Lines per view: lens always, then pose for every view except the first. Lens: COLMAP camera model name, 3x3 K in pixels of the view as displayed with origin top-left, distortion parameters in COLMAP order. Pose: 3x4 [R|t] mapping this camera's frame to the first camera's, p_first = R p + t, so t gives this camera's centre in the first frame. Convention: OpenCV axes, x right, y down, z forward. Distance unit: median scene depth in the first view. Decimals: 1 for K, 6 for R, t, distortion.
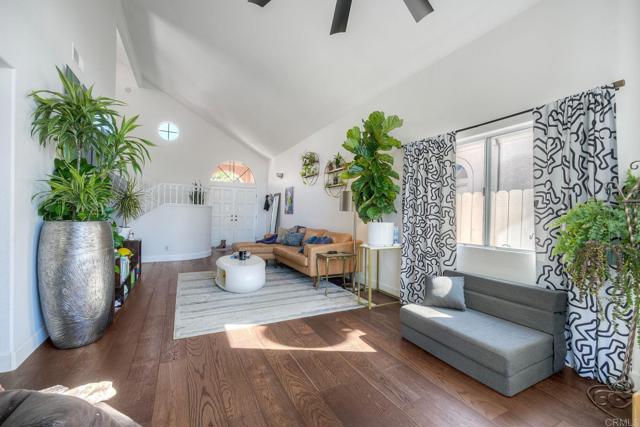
lens RADIAL K [[267.7, 0, 320.5], [0, 267.7, 211.2], [0, 0, 1]] dist [-0.002937, -0.001538]
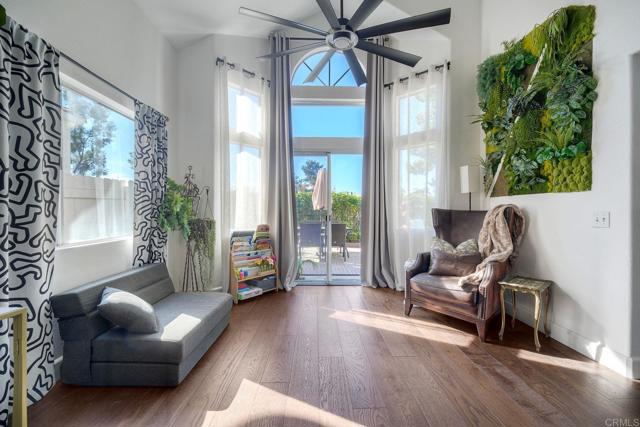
lens RADIAL K [[267.7, 0, 320.5], [0, 267.7, 214.5], [0, 0, 1]] dist [-0.002937, -0.001538]
pose [[-0.893893, -0.016767, 0.447967, -0.338300], [-0.013346, 0.999853, 0.010793, 0.046965], [-0.448082, 0.003669, -0.893985, 1.662658]]
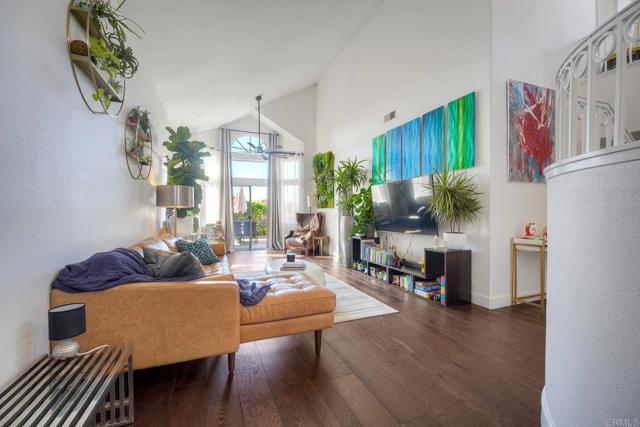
lens RADIAL K [[267.7, 0, 318.7], [0, 267.7, 215.0], [0, 0, 1]] dist [-0.002937, -0.001538]
pose [[-0.992595, -0.009425, 0.121101, -0.714255], [-0.009740, 0.999951, -0.002005, 0.052606], [-0.121076, -0.003170, -0.992638, 2.825721]]
